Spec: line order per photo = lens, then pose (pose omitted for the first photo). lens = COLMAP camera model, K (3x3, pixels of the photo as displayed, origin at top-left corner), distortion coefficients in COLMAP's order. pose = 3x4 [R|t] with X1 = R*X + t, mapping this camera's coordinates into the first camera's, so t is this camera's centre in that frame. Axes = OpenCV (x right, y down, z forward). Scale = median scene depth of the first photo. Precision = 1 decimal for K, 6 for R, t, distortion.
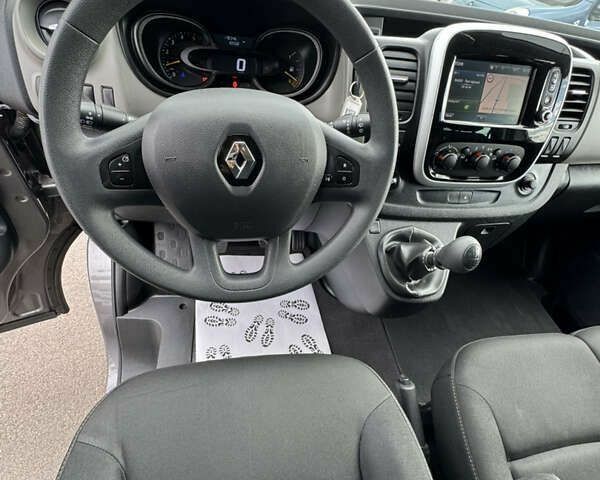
lens RADIAL K [[321.1, 0, 300.9], [0, 321.1, 240.0], [0, 0, 1]] dist [-0.000961, -0.000428]
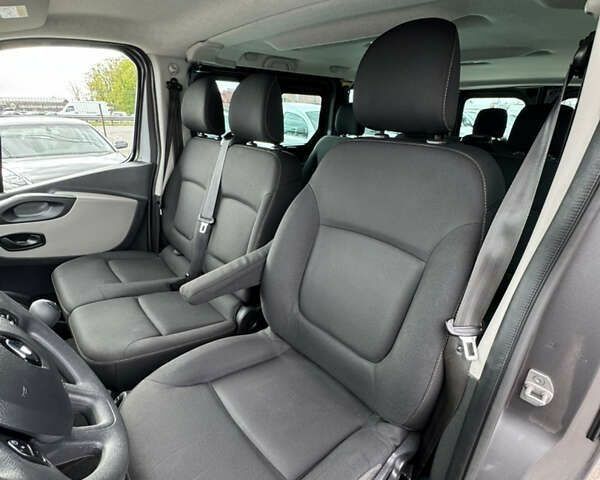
lens RADIAL K [[321.1, 0, 300.9], [0, 321.1, 240.0], [0, 0, 1]] dist [-0.000961, -0.000428]
pose [[-0.545847, -0.448915, 0.707479, -0.709391], [0.538599, 0.458816, 0.706682, -0.366873], [-0.641843, 0.766787, -0.008659, 0.068812]]
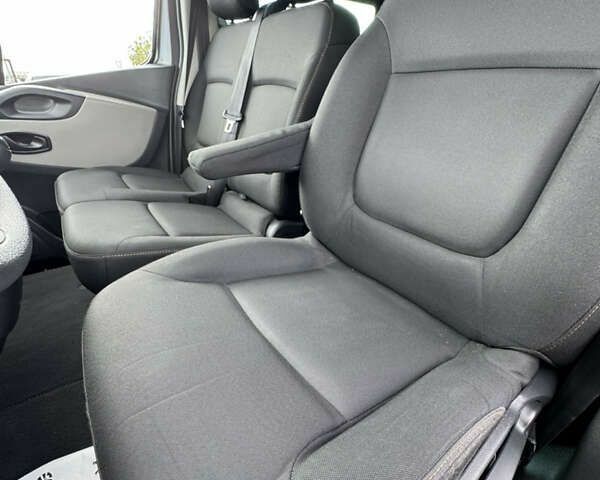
lens RADIAL K [[321.1, 0, 300.9], [0, 321.1, 240.0], [0, 0, 1]] dist [-0.000961, -0.000428]
pose [[-0.455654, -0.514532, 0.726386, -0.548056], [0.591271, 0.435052, 0.679065, 0.057288], [-0.665416, 0.738909, 0.105994, 0.395737]]
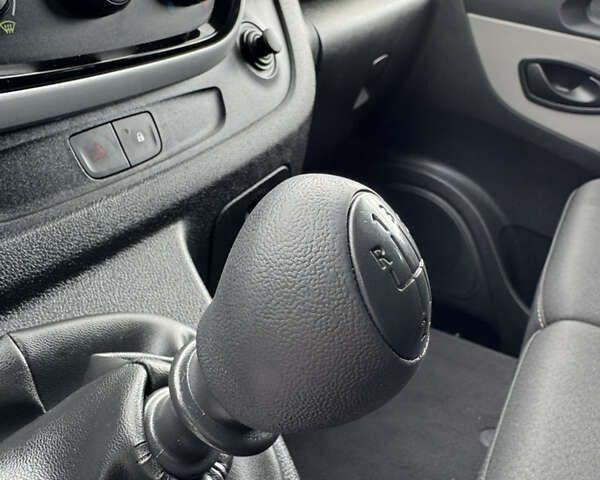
lens RADIAL K [[569.6, 0, 299.2], [0, 569.6, 181.6], [0, 0, 1]] dist [0.001659, 0.001926]
pose [[0.616772, -0.400782, 0.677470, 0.261537], [0.583509, 0.810454, -0.051775, 0.003485], [-0.528308, 0.427244, 0.733726, 0.616007]]
